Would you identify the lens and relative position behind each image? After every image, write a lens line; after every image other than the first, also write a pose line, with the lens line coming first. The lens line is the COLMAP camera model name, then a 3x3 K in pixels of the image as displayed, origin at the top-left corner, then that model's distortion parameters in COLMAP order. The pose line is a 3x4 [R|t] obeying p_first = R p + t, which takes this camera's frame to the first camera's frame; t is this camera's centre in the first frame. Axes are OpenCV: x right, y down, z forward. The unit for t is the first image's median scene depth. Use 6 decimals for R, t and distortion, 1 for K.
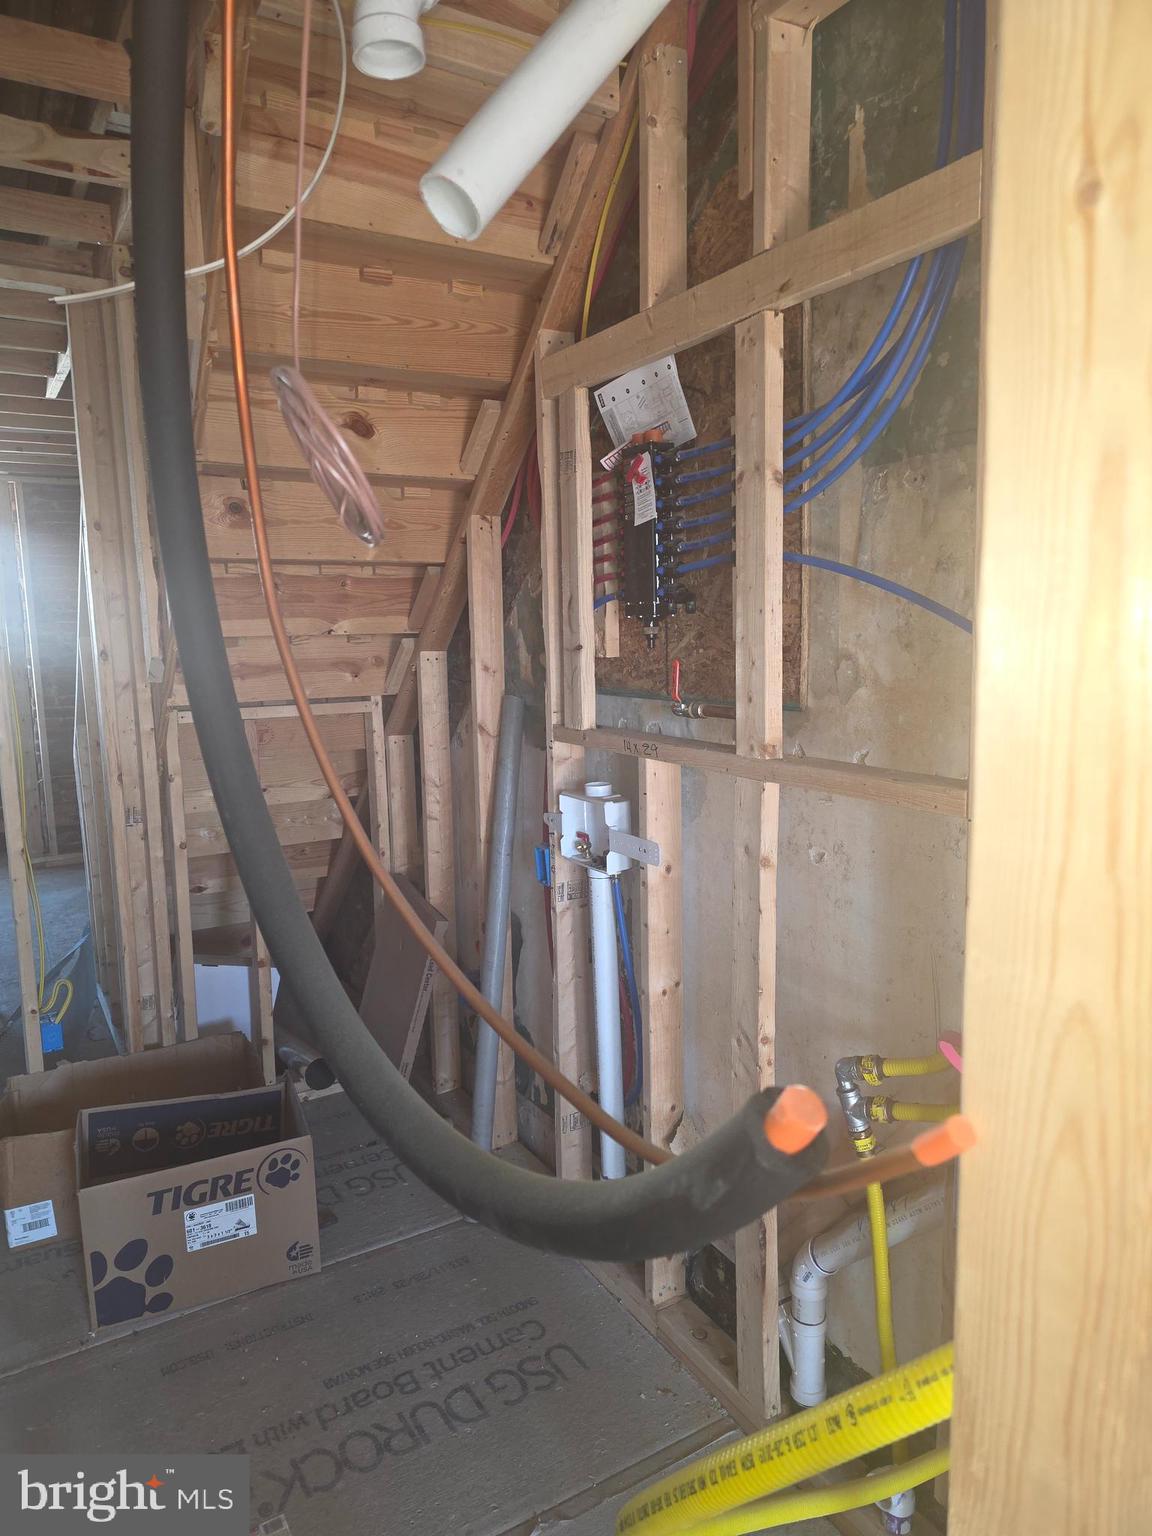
lens RADIAL K [[1015.6, 0, 568.0], [0, 1015.6, 750.4], [0, 0, 1]] dist [0.081556, -0.074282]
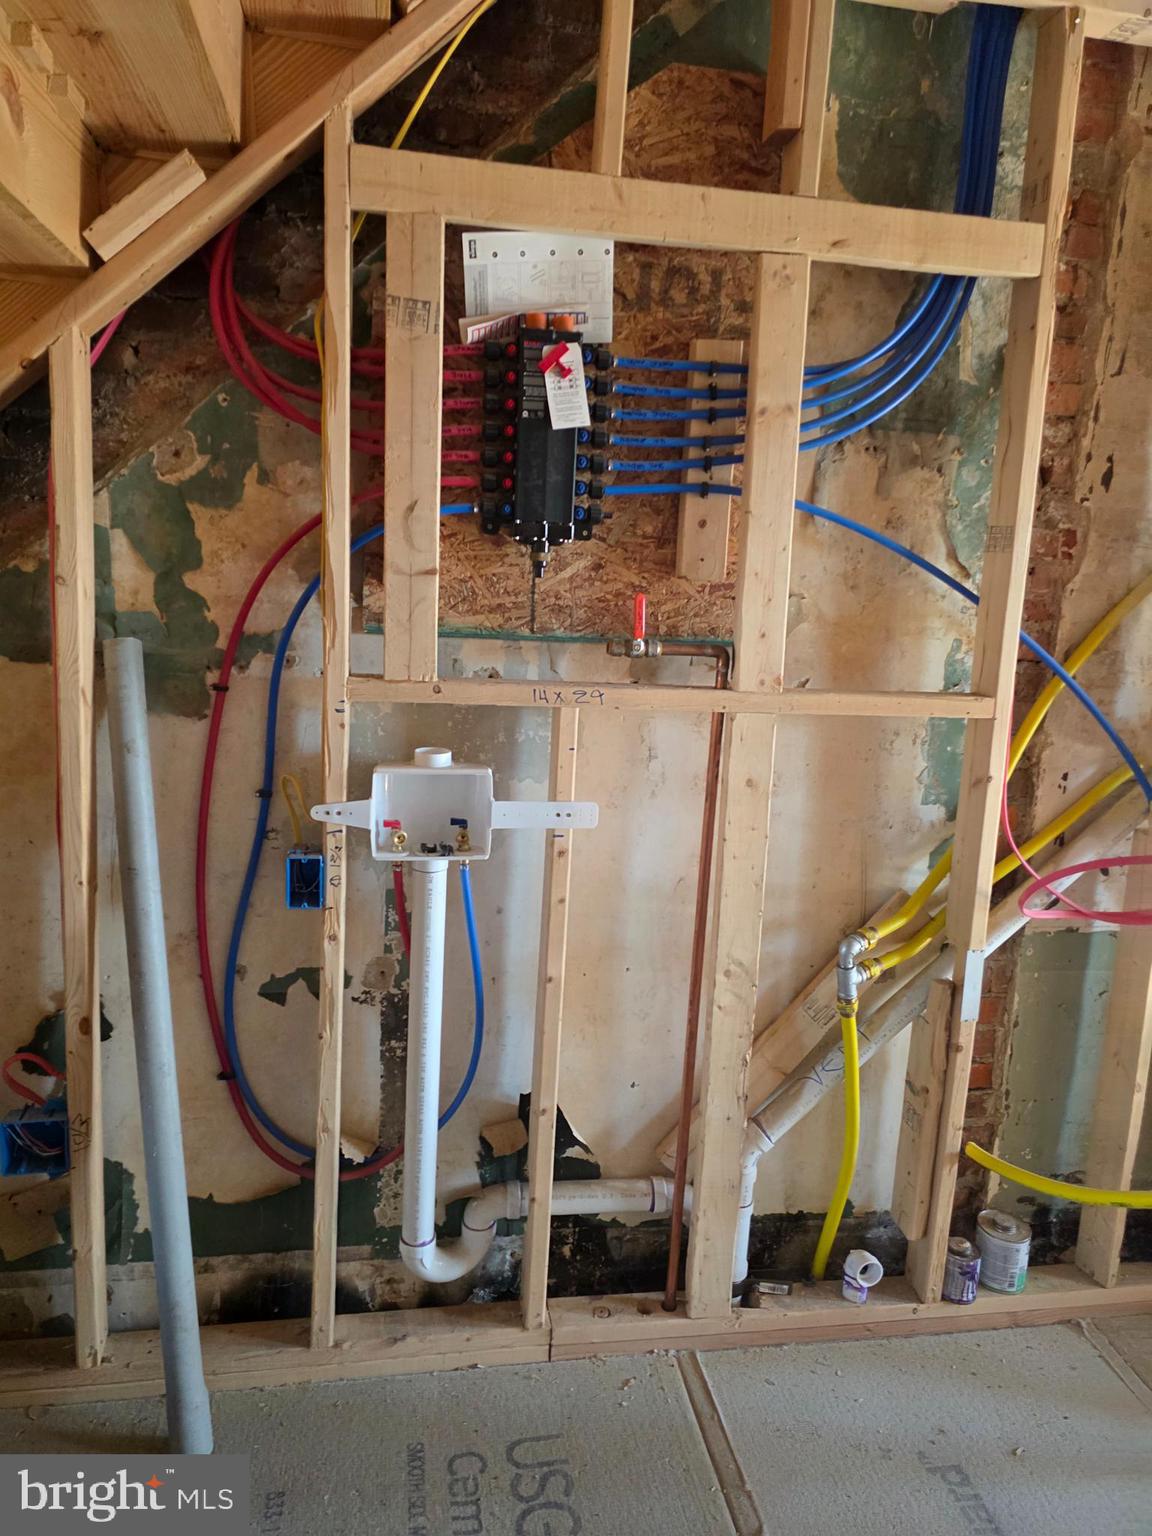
lens RADIAL K [[1059.3, 0, 575.9], [0, 1059.3, 739.3], [0, 0, 1]] dist [0.054834, -0.000355]
pose [[0.355662, -0.109647, 0.928161, -0.770698], [0.062829, 0.993653, 0.093309, -0.050161], [-0.932501, 0.025129, 0.360293, 0.689594]]
